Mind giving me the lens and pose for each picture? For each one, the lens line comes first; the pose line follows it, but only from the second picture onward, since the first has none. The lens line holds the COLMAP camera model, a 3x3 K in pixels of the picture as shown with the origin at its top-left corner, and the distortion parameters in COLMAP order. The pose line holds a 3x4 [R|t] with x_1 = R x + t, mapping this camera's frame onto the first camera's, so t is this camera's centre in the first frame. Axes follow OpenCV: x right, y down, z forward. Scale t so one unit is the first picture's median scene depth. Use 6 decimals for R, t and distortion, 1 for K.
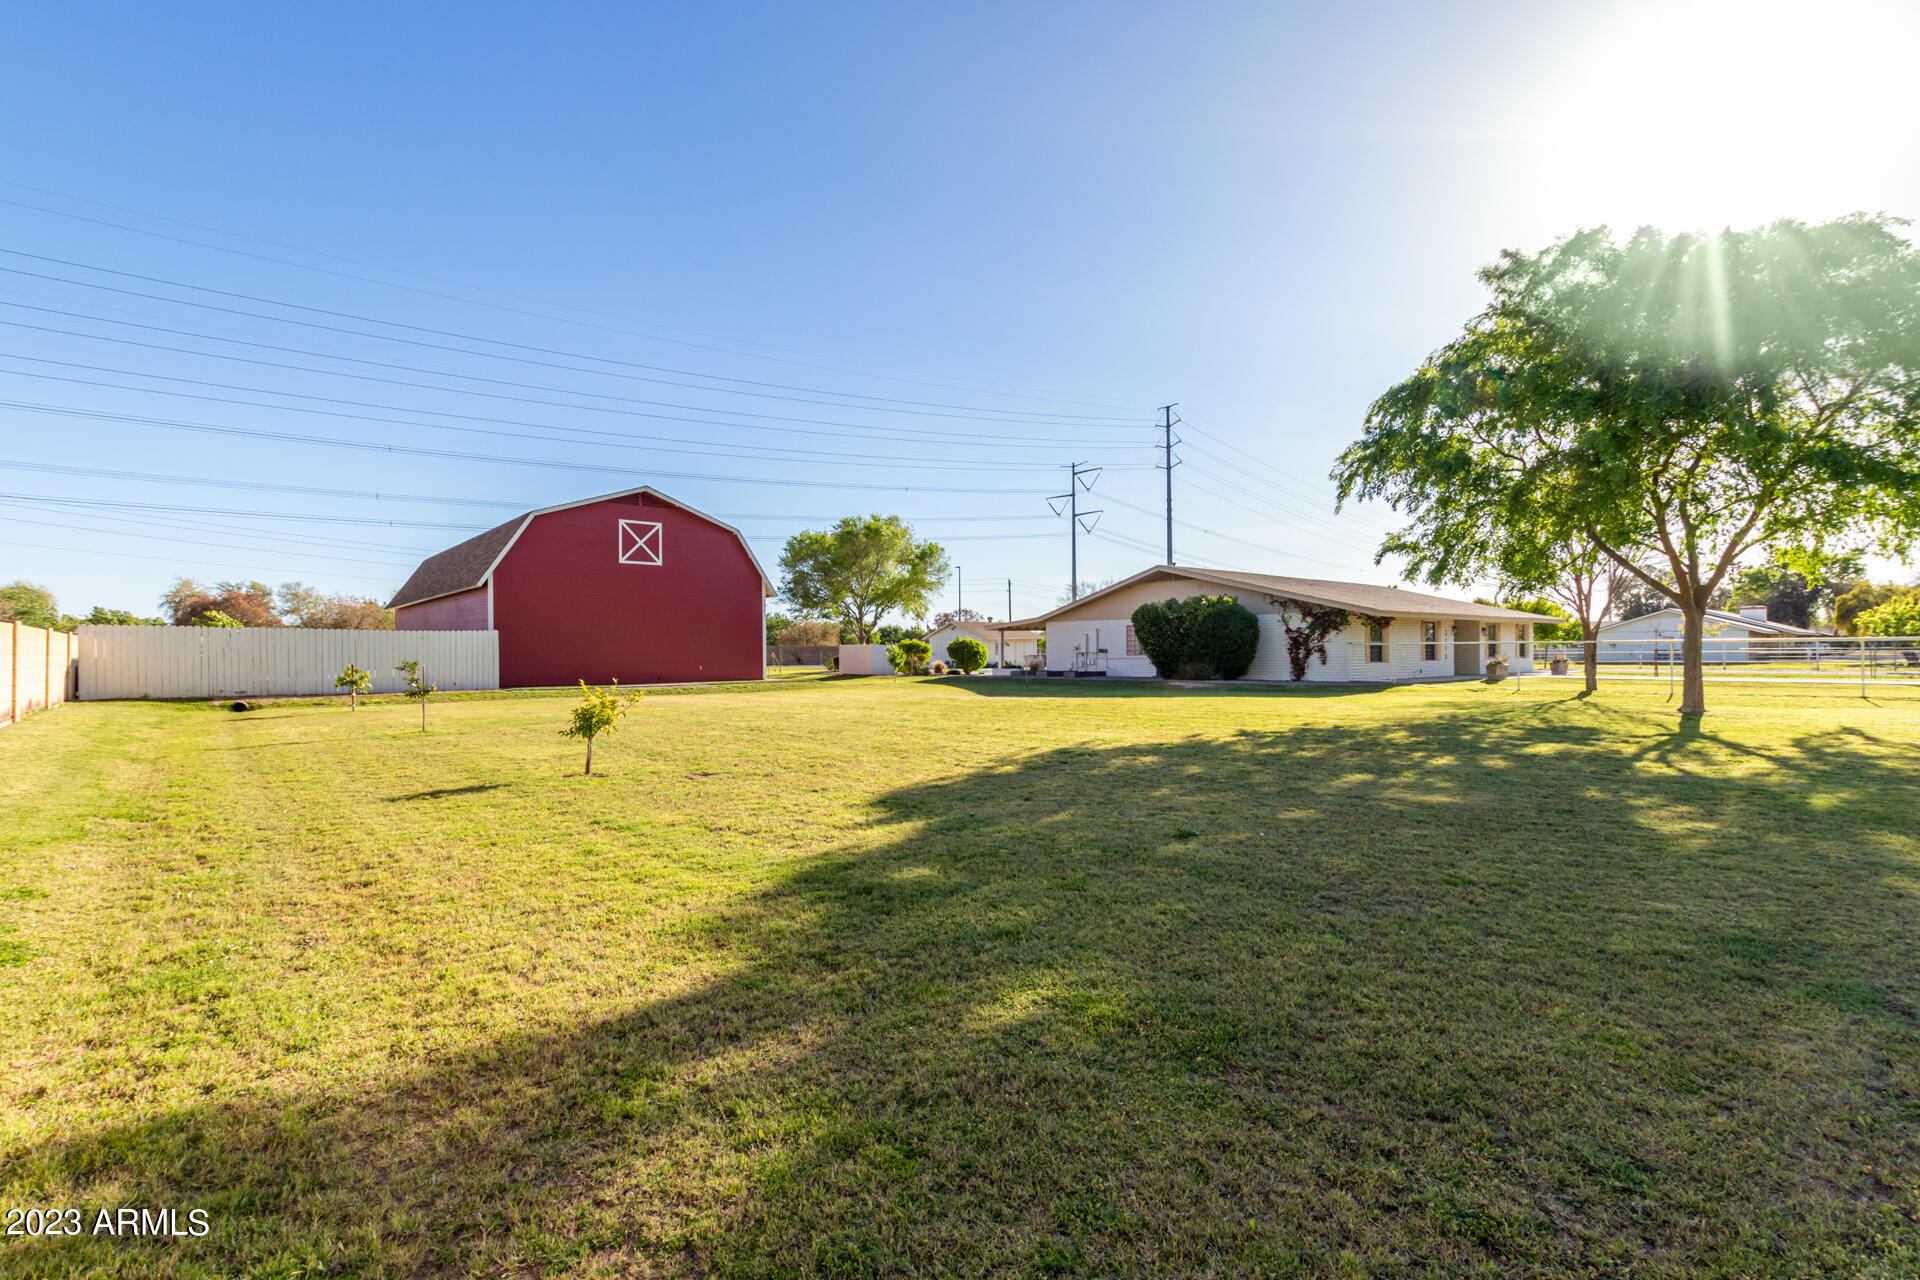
lens RADIAL K [[879.0, 0, 956.3], [0, 879.0, 648.4], [0, 0, 1]] dist [0.004495, -0.000837]
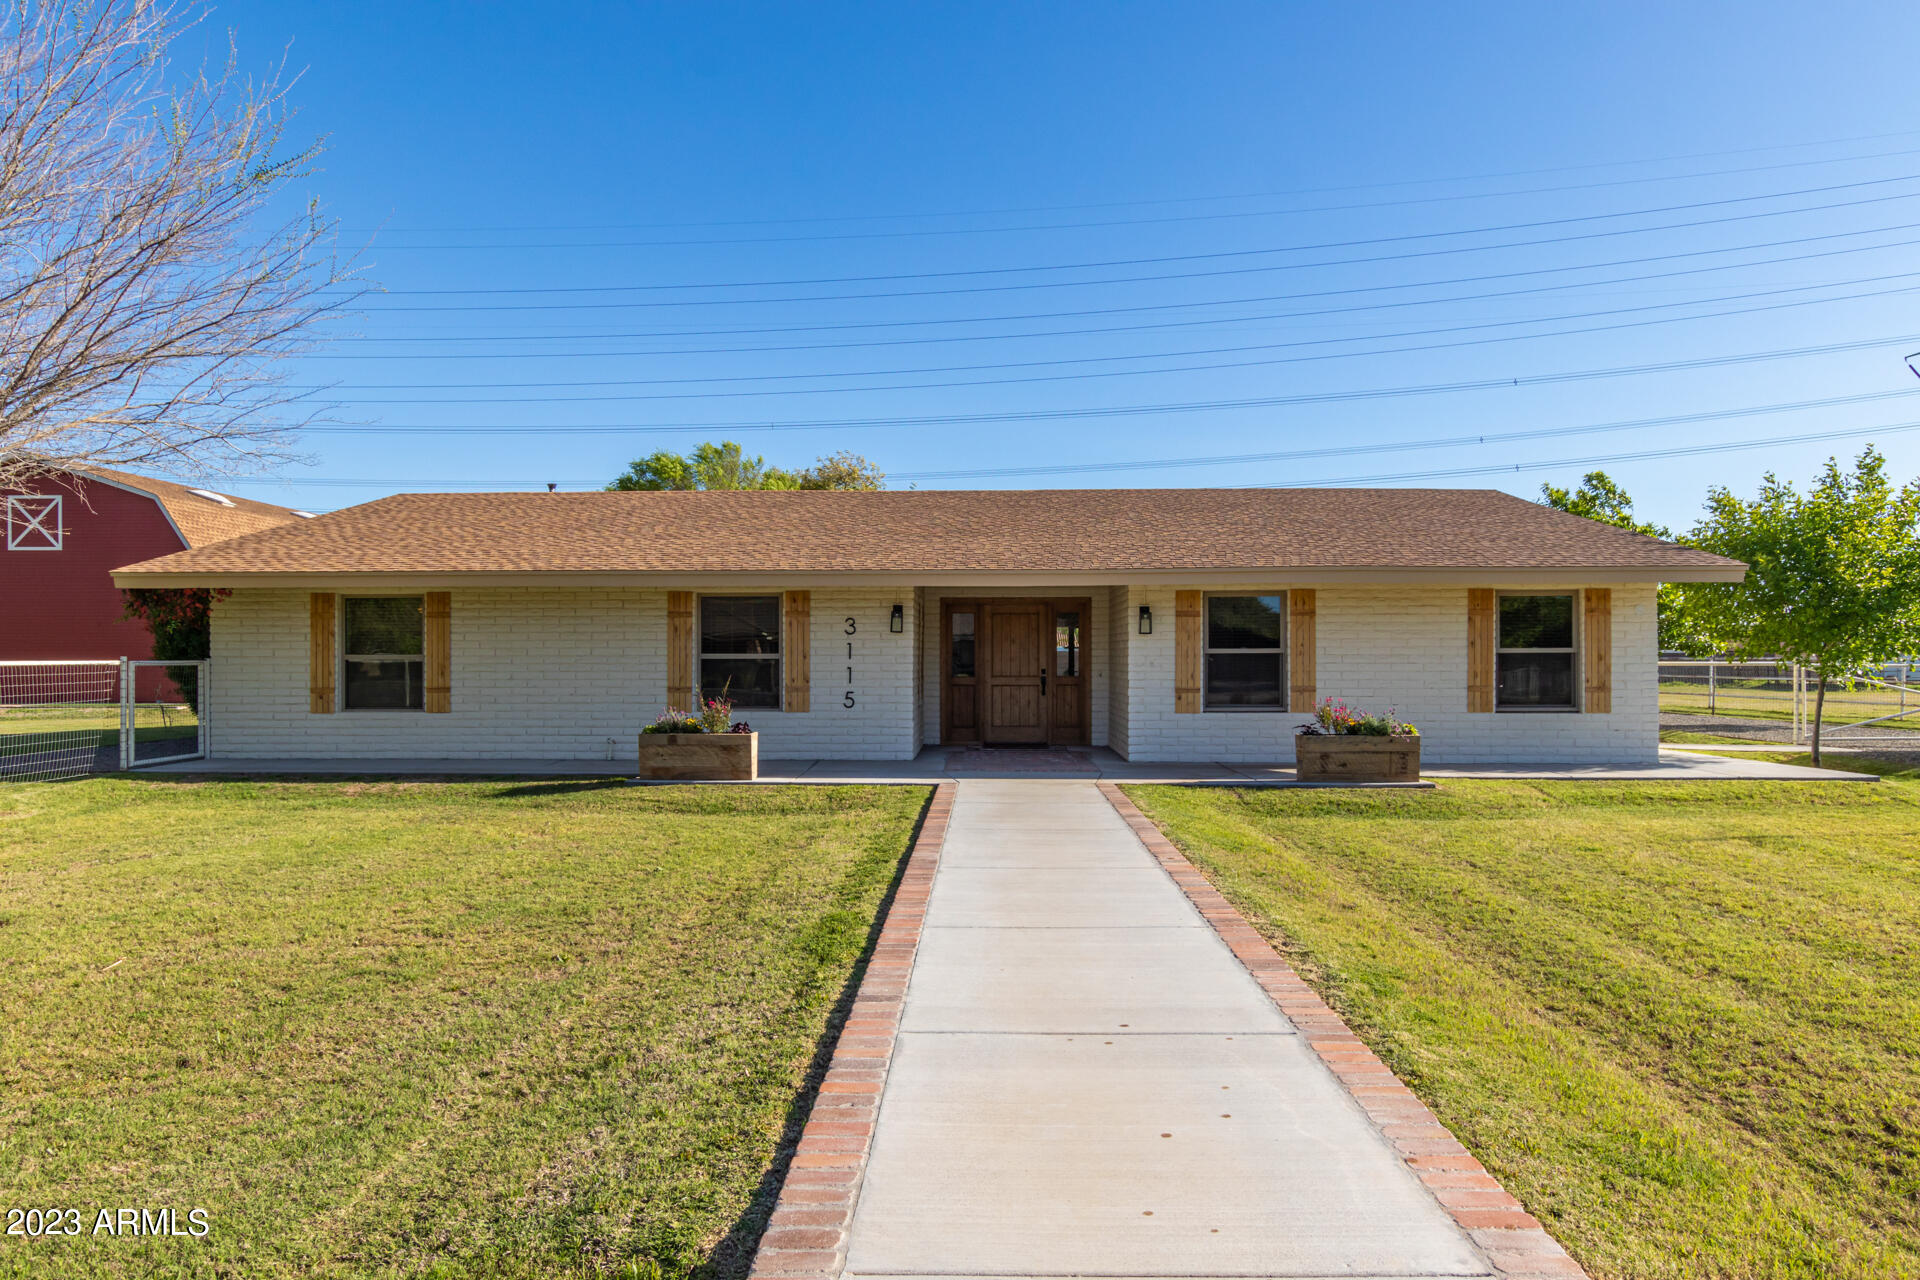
lens RADIAL K [[1185.6, 0, 952.6], [0, 1185.6, 648.0], [0, 0, 1]] dist [0.004626, 0.000508]
pose [[0.738879, 0.000463, -0.673837, 4.493670], [-0.002658, 0.999994, -0.002228, -0.041638], [0.673832, 0.003437, 0.738876, 3.622498]]
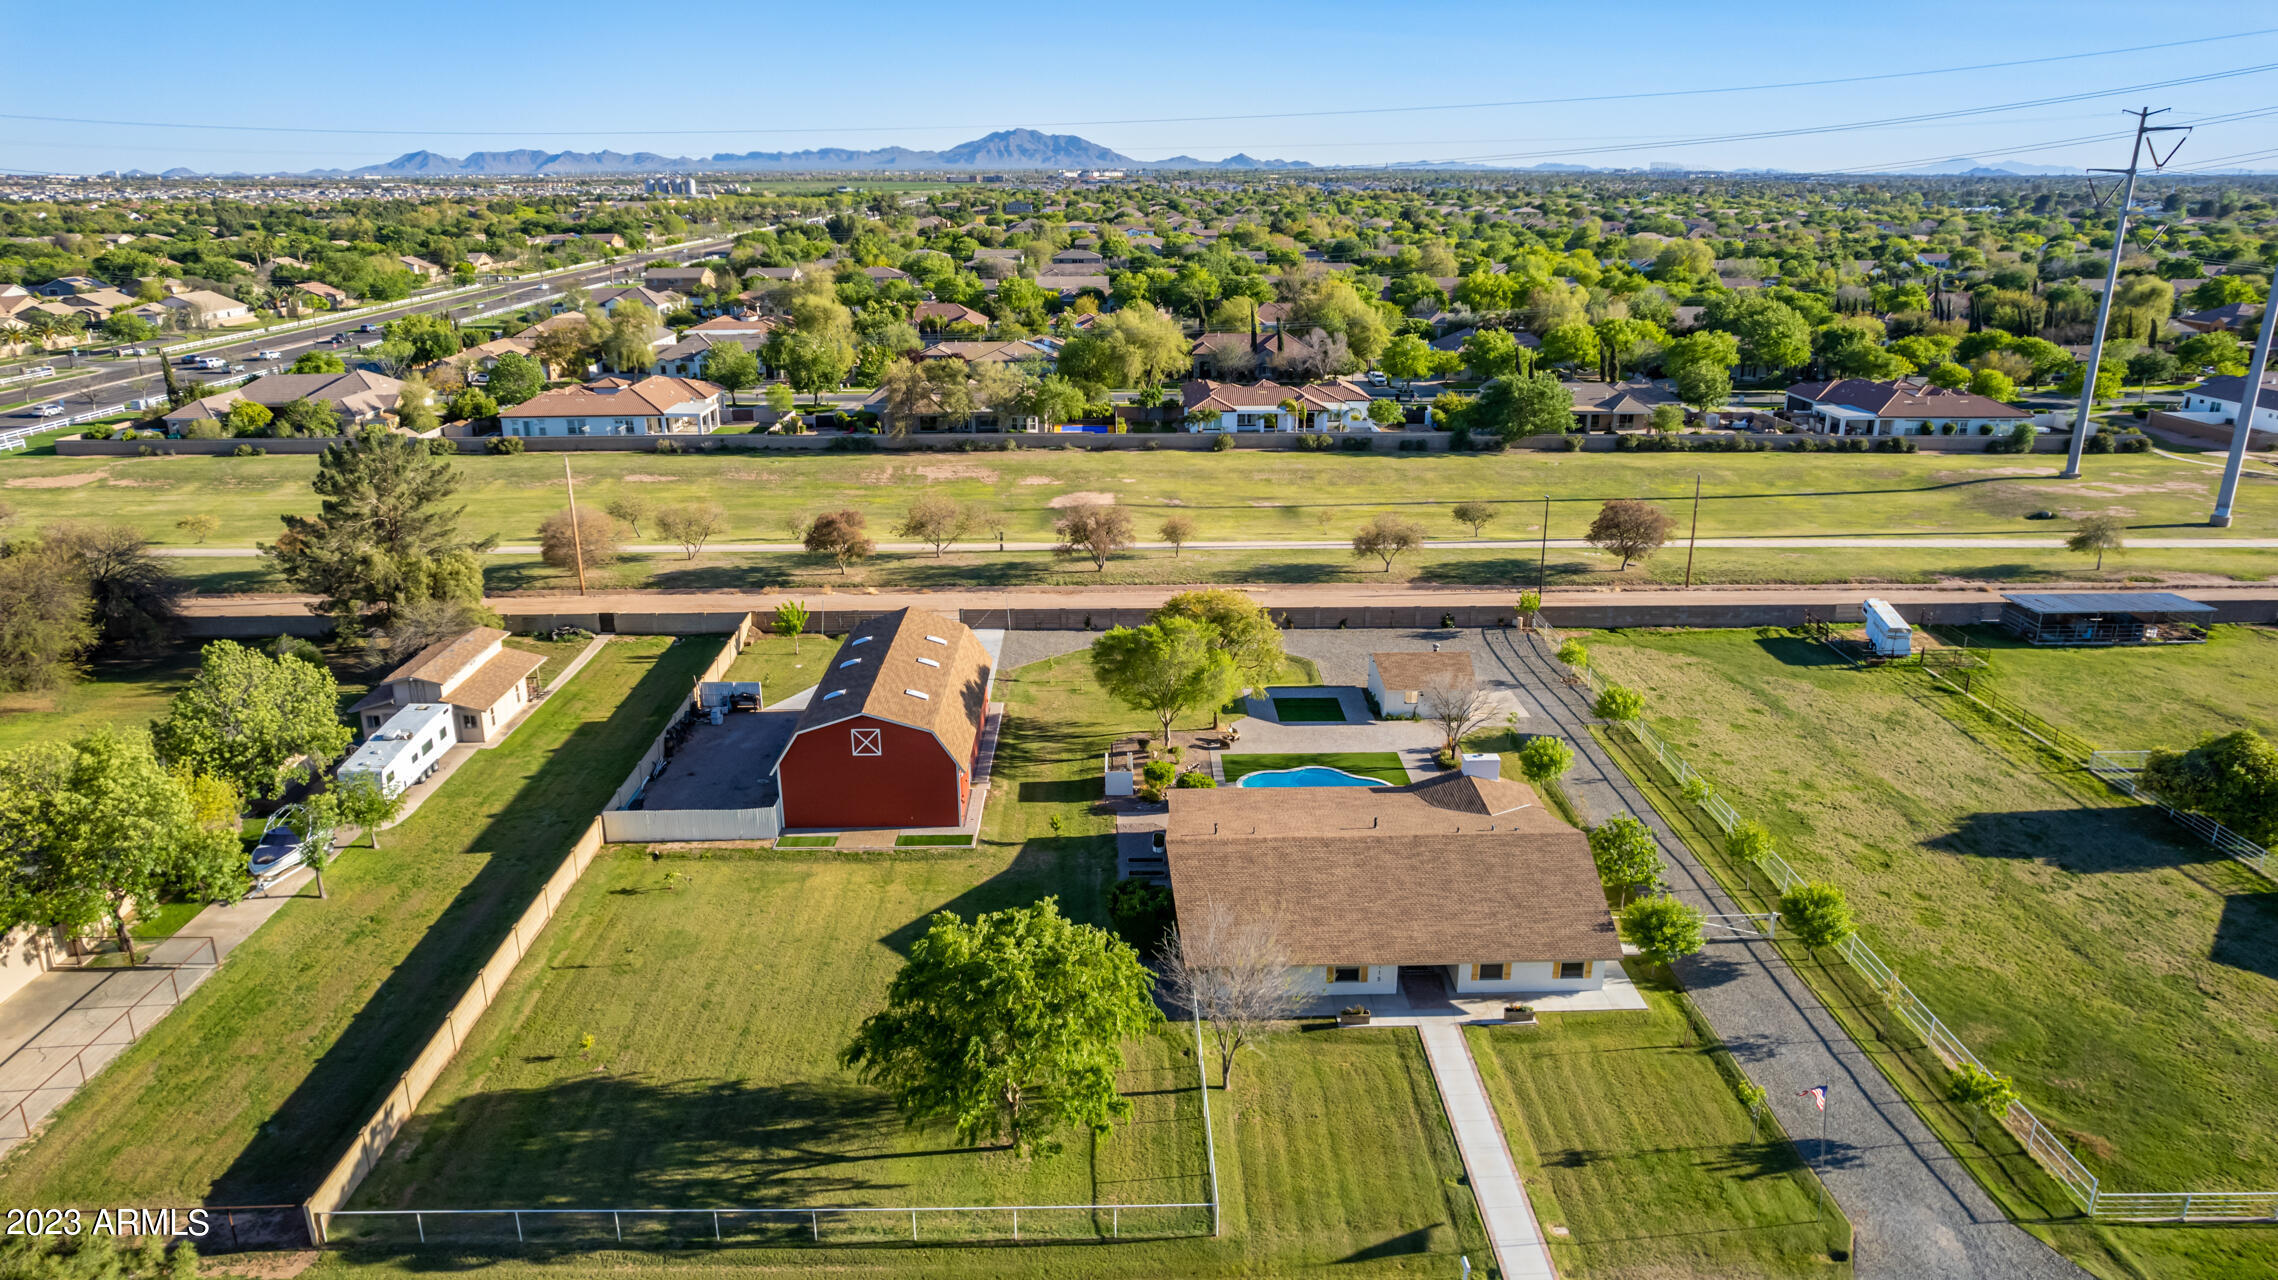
lens RADIAL K [[1470.3, 0, 1132.6], [0, 1470.3, 635.8], [0, 0, 1]] dist [-0.074244, 0.064279]
pose [[0.768628, 0.201515, -0.607127, 6.971204], [0.002538, 0.948118, 0.317908, -5.134670], [0.639691, -0.245894, 0.728238, -2.322279]]
